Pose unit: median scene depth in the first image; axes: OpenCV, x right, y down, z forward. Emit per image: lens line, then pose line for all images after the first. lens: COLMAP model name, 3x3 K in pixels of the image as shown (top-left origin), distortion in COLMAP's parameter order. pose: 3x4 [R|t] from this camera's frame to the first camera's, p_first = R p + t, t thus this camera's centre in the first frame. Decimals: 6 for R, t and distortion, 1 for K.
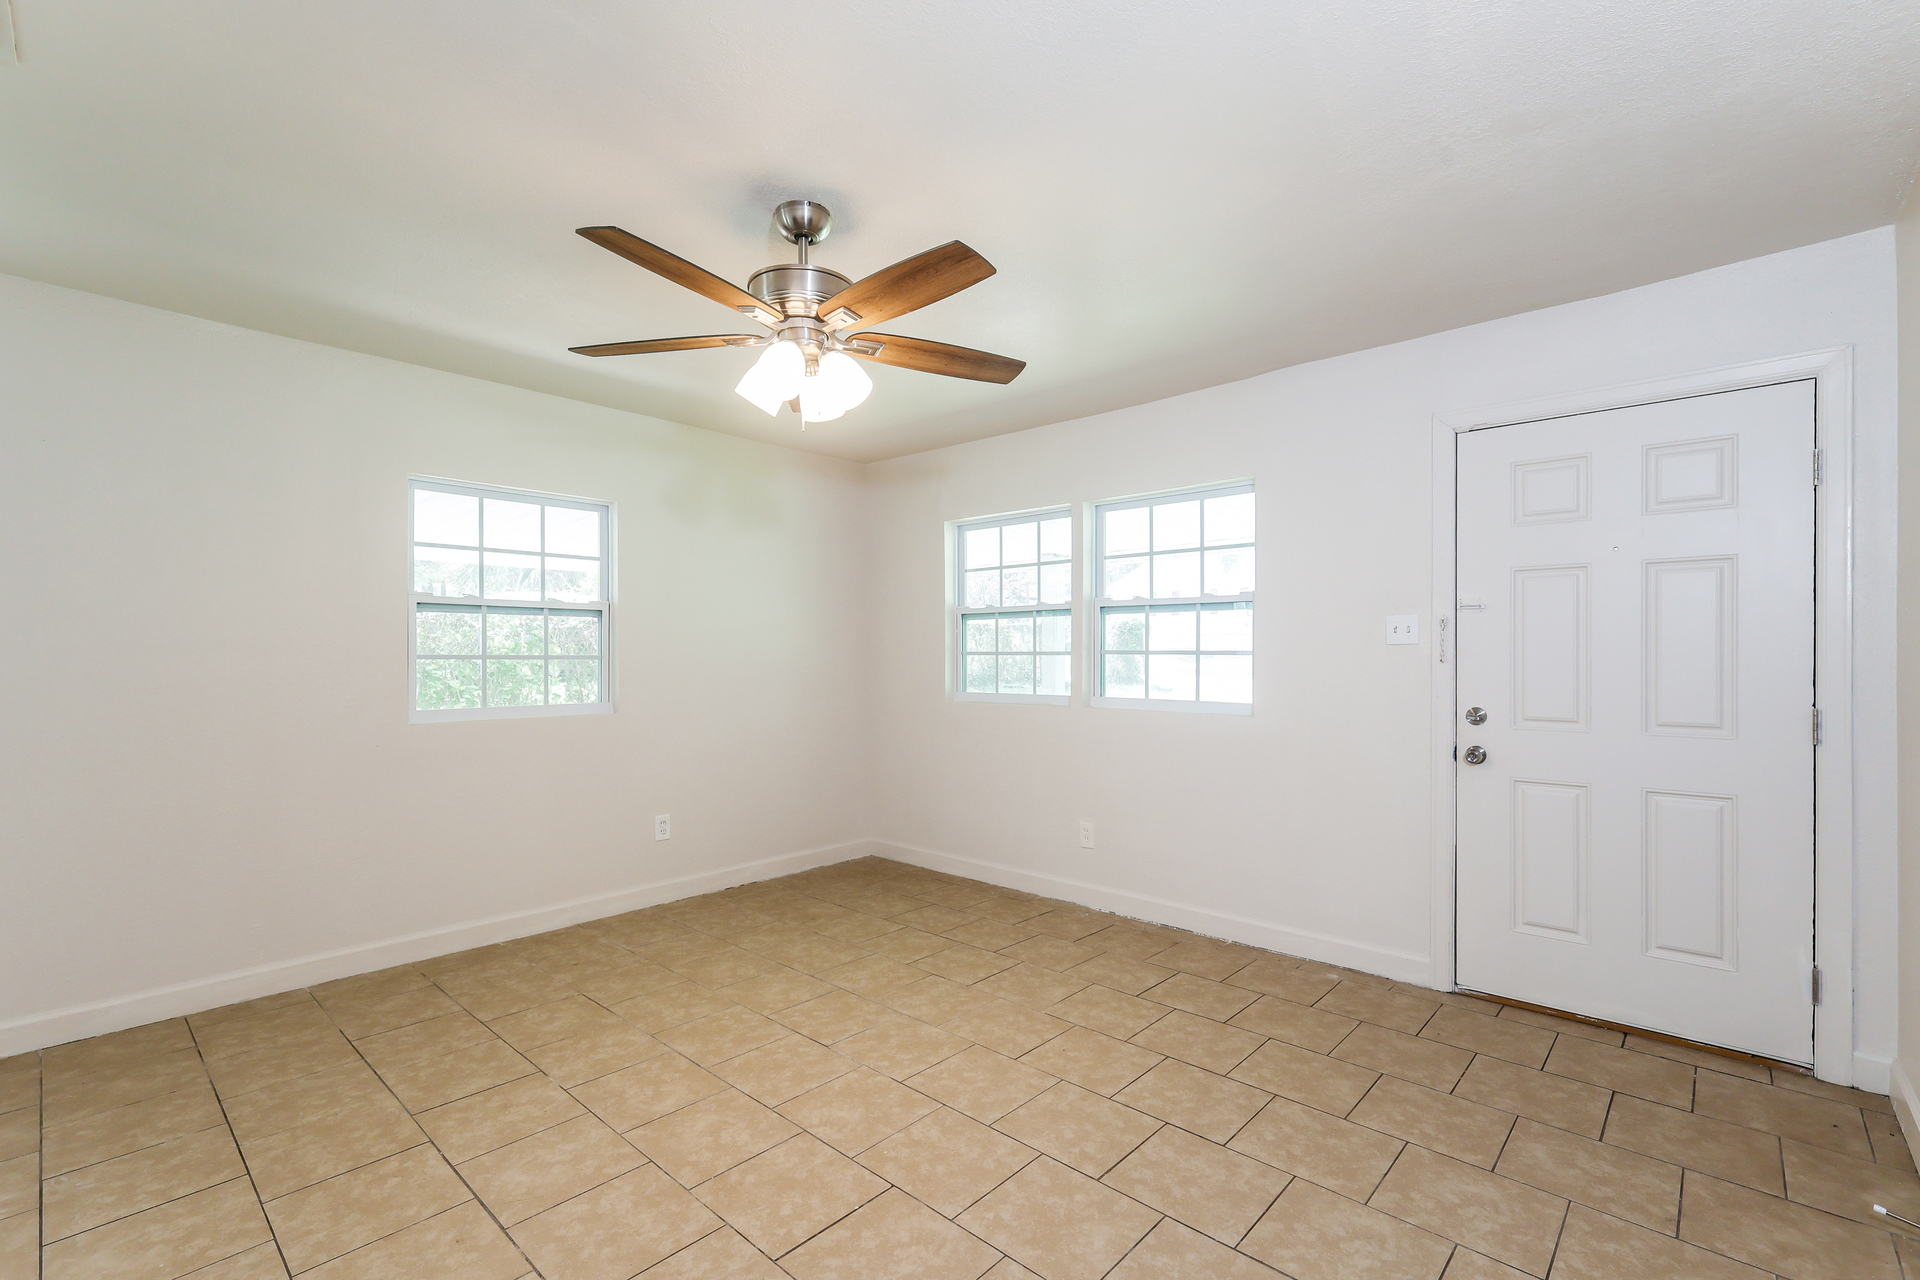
lens RADIAL K [[847.2, 0, 964.5], [0, 847.2, 654.4], [0, 0, 1]] dist [0.004116, 0.000193]
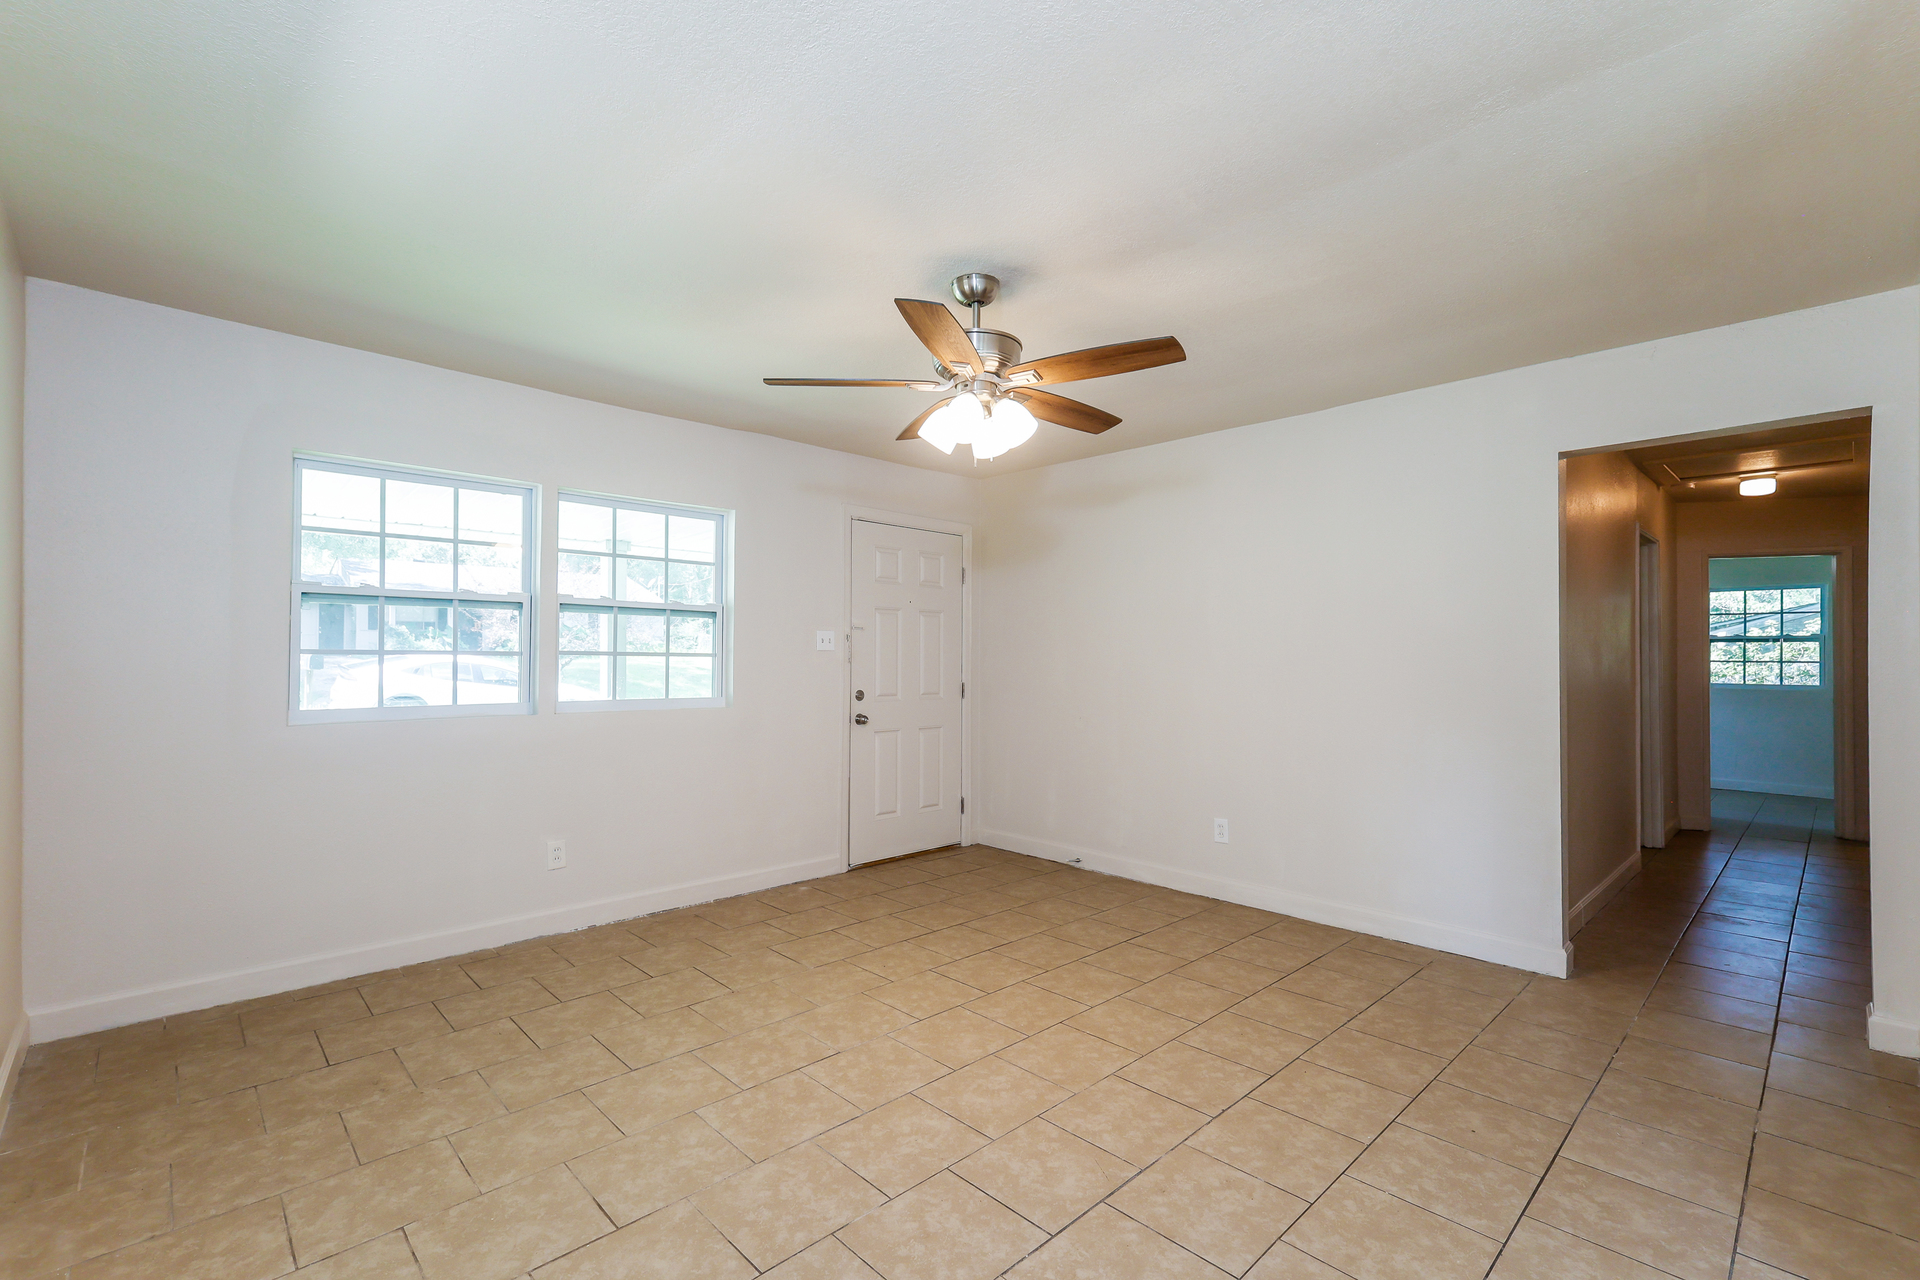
lens RADIAL K [[847.2, 0, 963.9], [0, 847.2, 647.1], [0, 0, 1]] dist [0.004116, 0.000193]
pose [[0.054491, 0.017136, 0.998367, -0.906715], [-0.006693, 0.999837, -0.016795, 0.005029], [-0.998492, -0.005767, 0.054597, 0.635812]]
